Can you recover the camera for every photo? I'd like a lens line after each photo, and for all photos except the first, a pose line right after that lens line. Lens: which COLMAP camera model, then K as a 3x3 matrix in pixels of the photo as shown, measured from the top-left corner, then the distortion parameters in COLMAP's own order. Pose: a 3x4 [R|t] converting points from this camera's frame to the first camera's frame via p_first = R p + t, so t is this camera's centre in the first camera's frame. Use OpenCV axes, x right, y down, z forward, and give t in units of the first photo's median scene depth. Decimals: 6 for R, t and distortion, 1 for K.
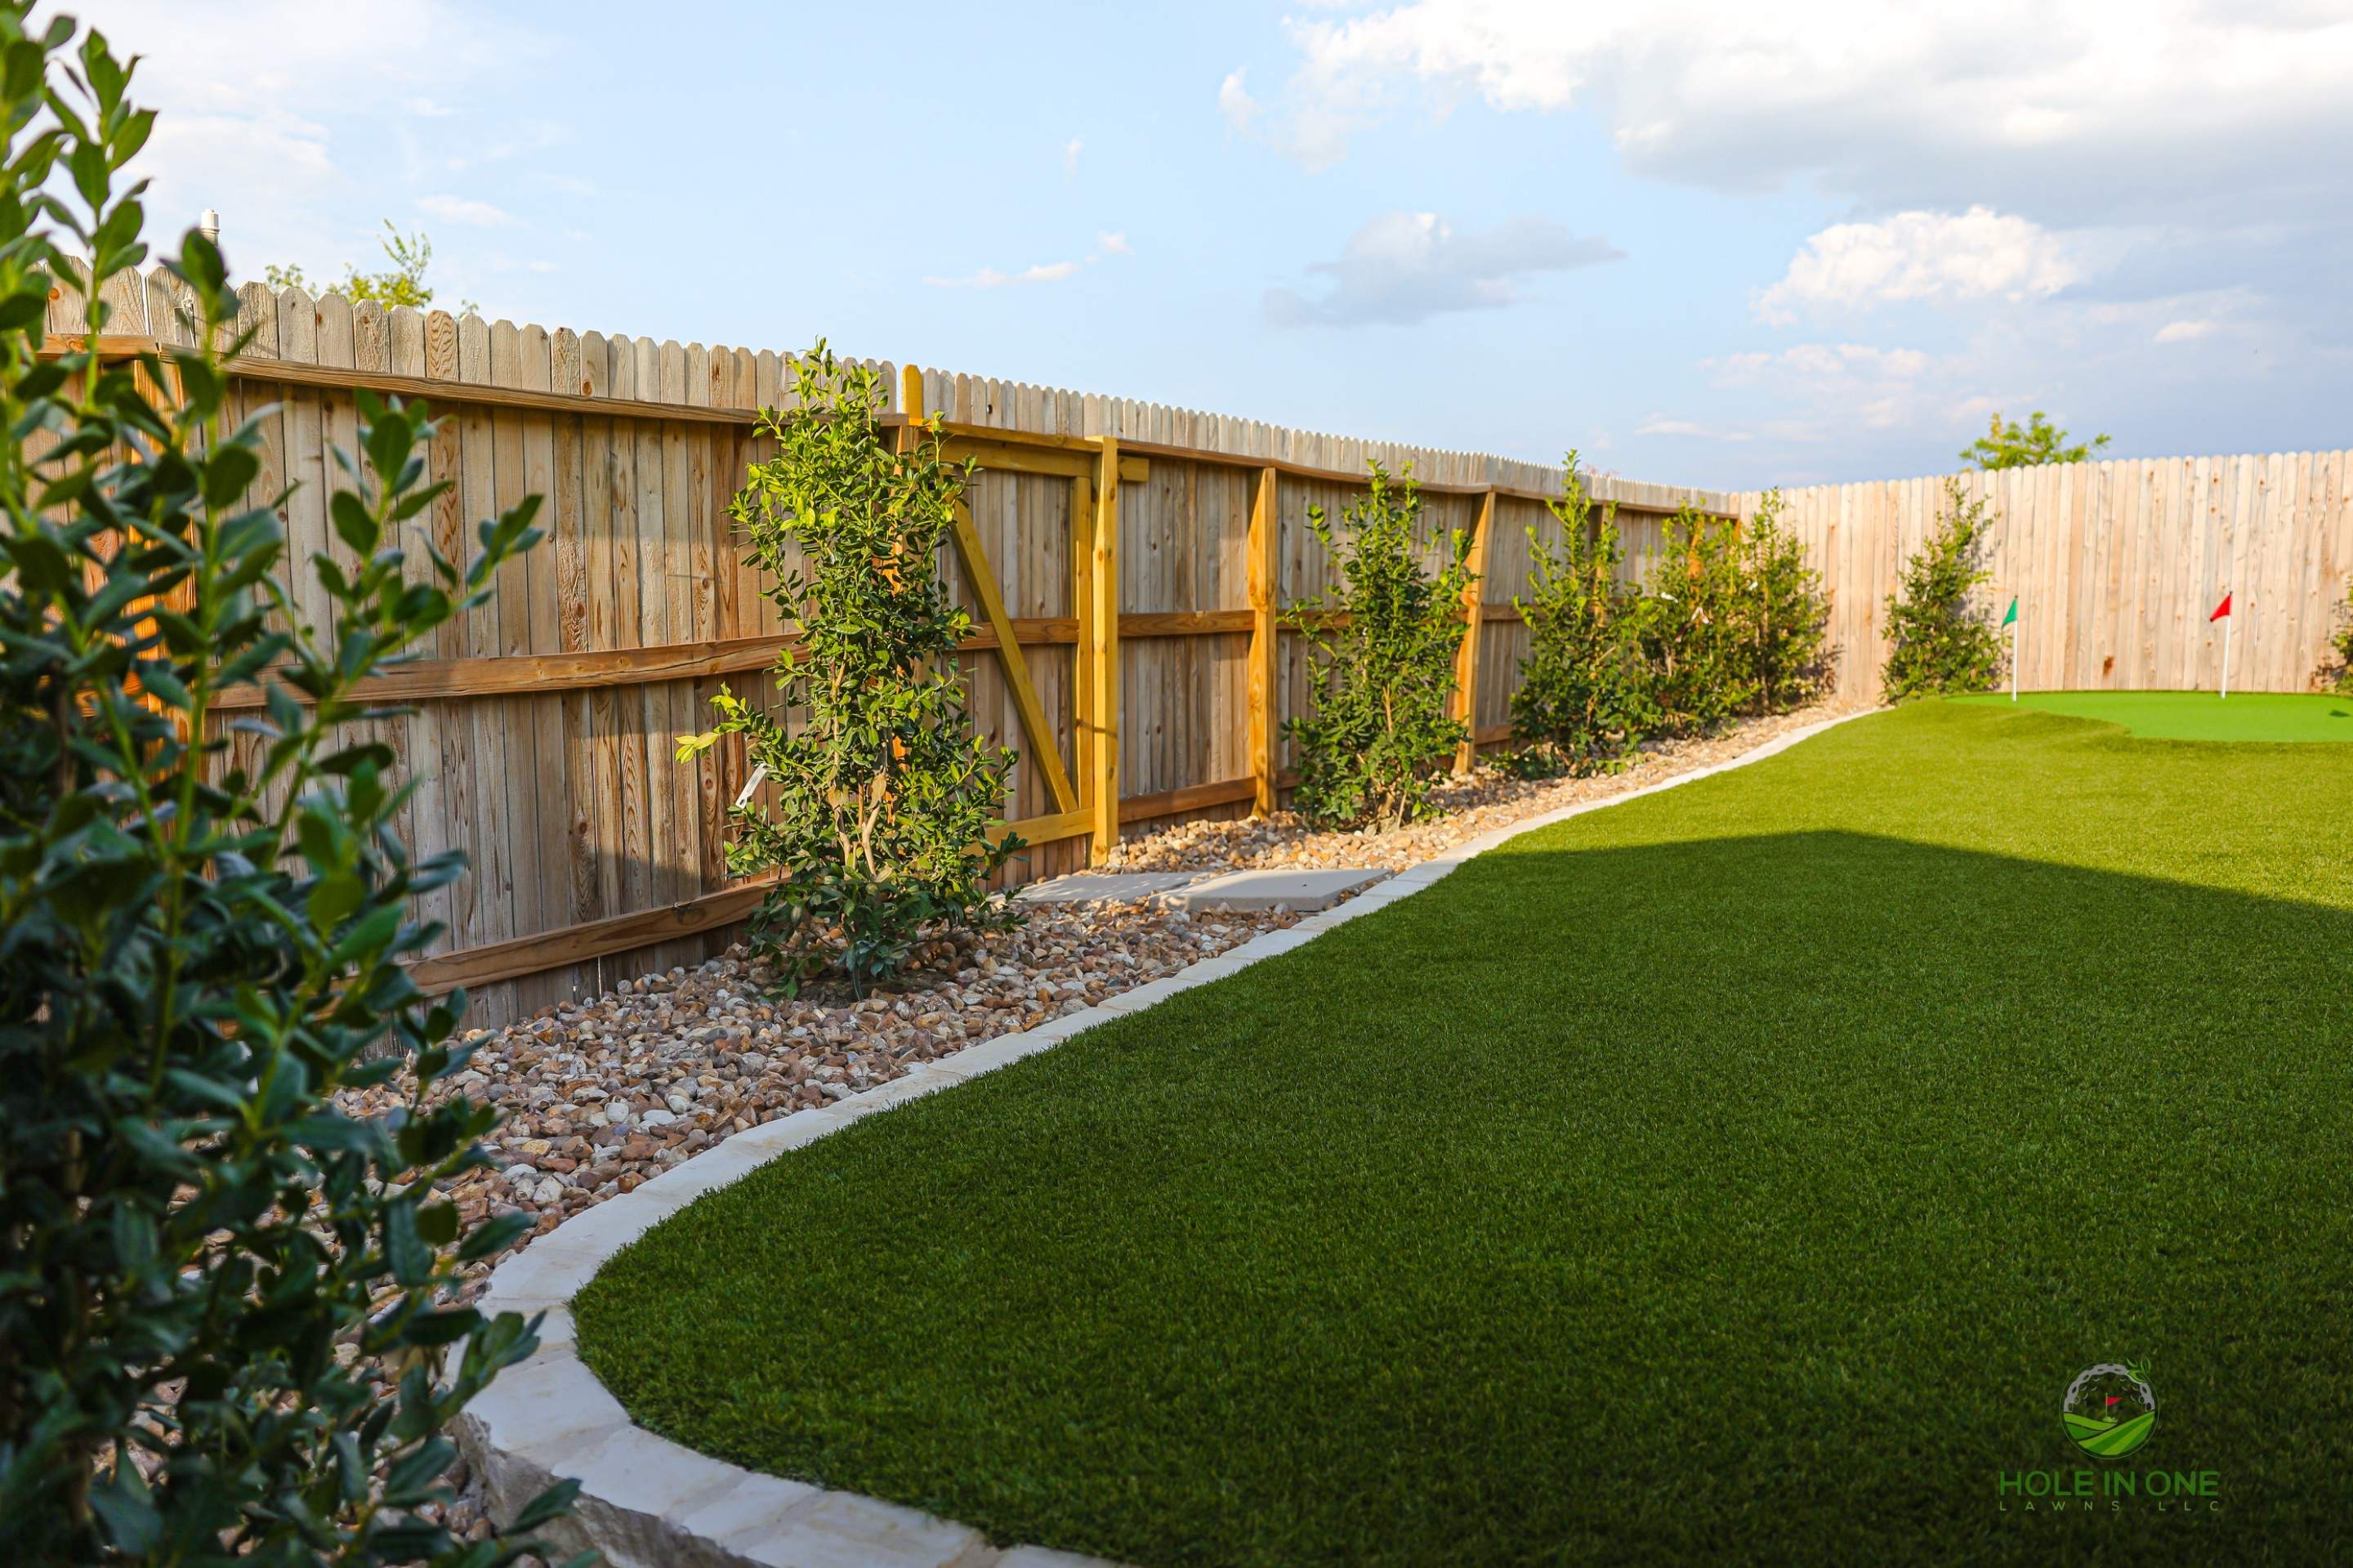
lens RADIAL K [[1710.9, 0, 1176.5], [0, 1710.9, 784.0], [0, 0, 1]] dist [-0.083582, 0.102896]
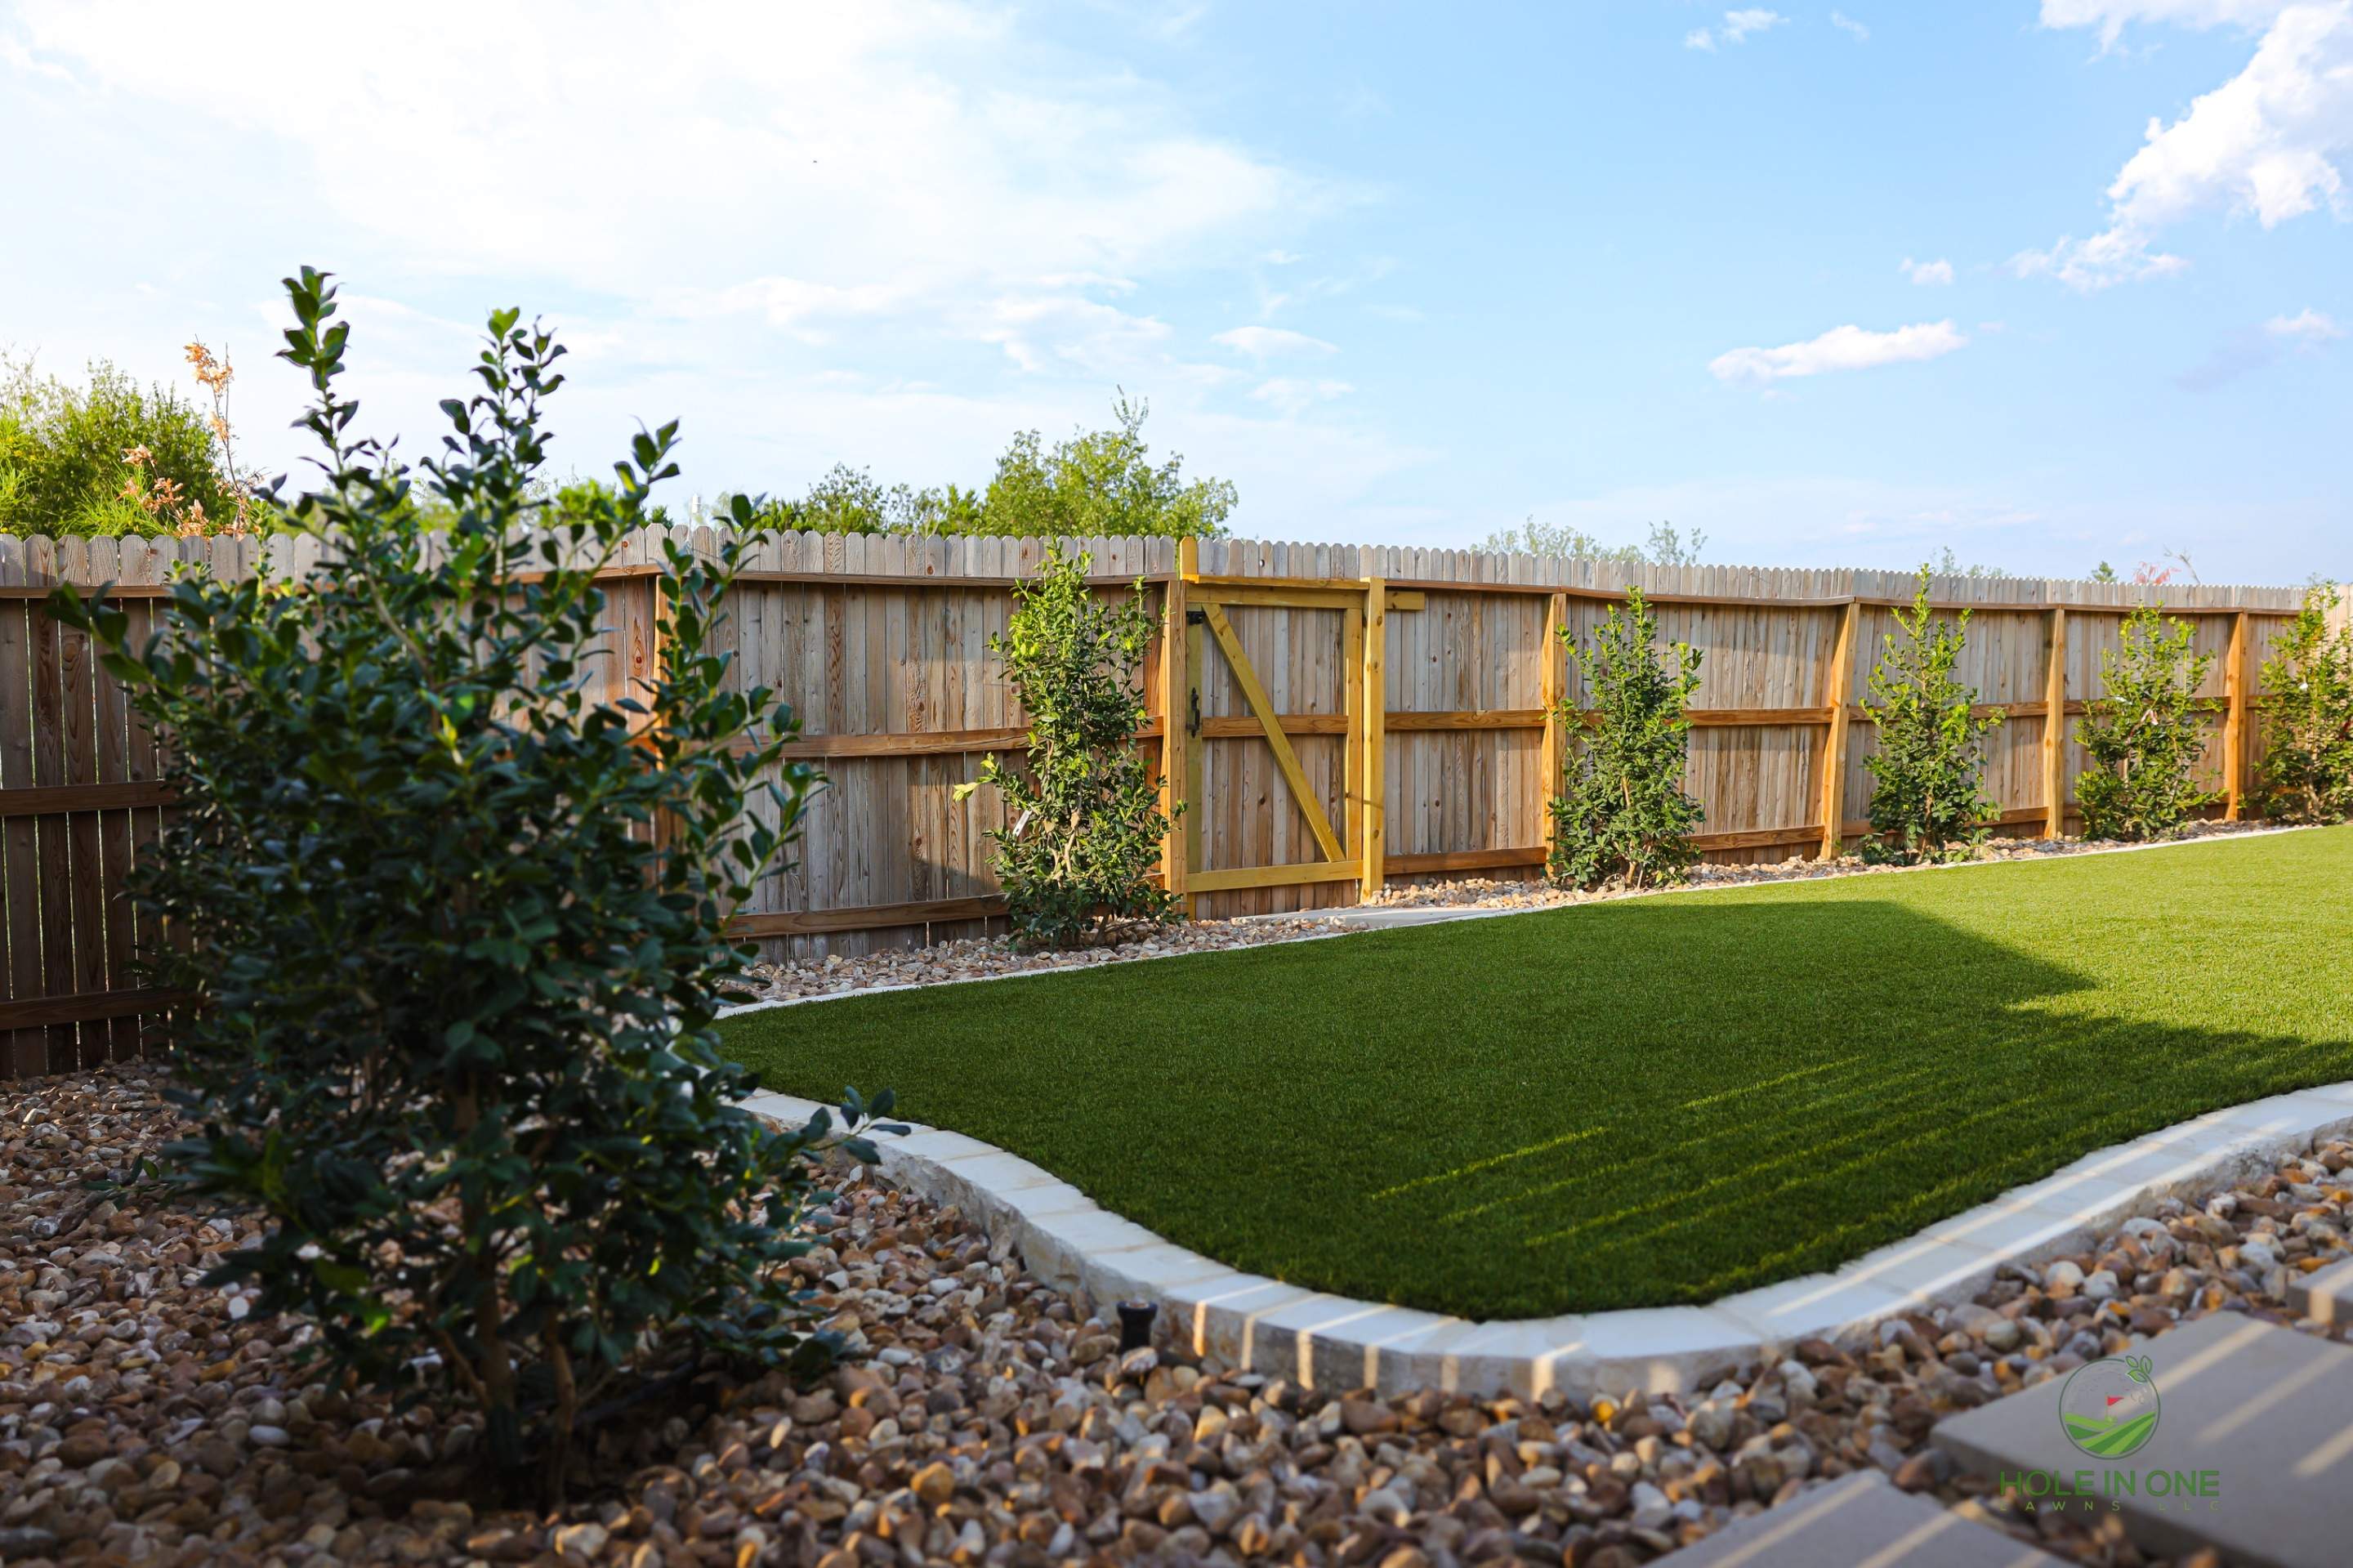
lens RADIAL K [[1710.9, 0, 1176.5], [0, 1710.9, 784.0], [0, 0, 1]] dist [-0.083582, 0.102896]
pose [[0.893432, 0.025100, -0.448497, 0.398957], [-0.050340, 0.997743, -0.044441, 0.020804], [0.446369, 0.062283, 0.892679, -0.225675]]
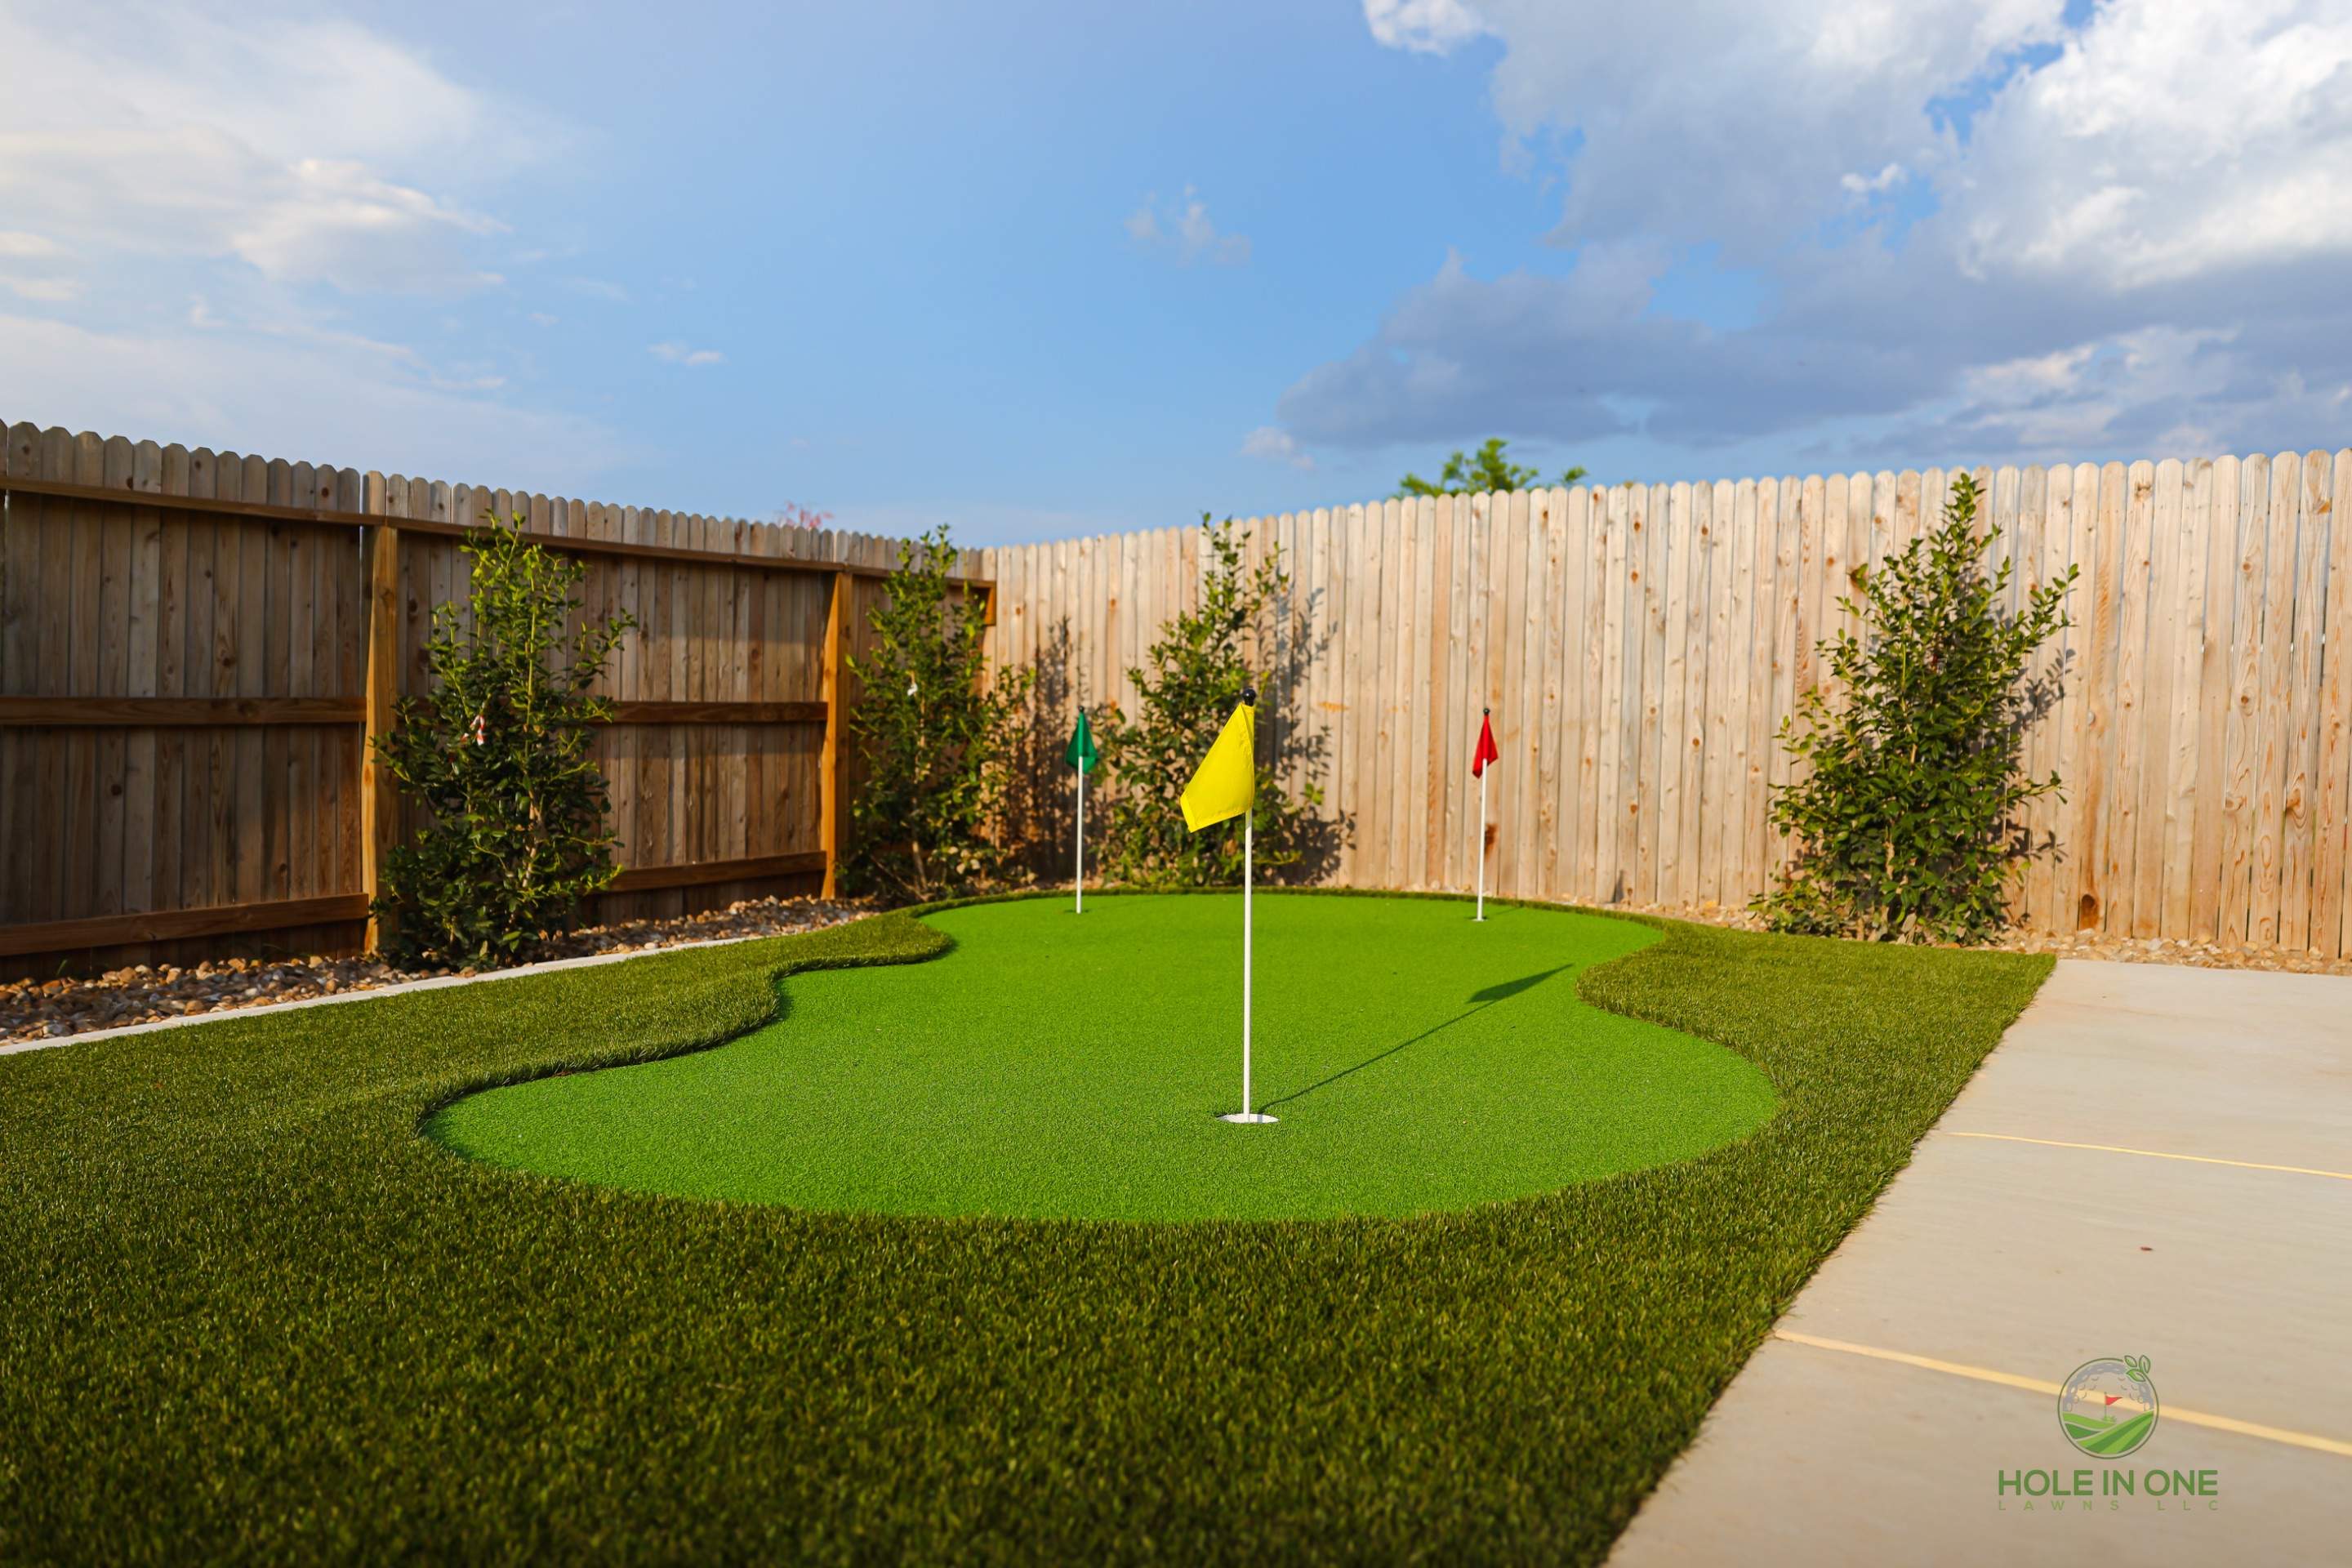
lens RADIAL K [[1672.5, 0, 1143.5], [0, 1672.5, 783.1], [0, 0, 1]] dist [-0.077928, 0.090793]
pose [[0.999200, 0.029815, -0.026658, 0.865792], [-0.031586, 0.997138, -0.068682, -0.088789], [0.024534, 0.069469, 0.997282, 0.803282]]
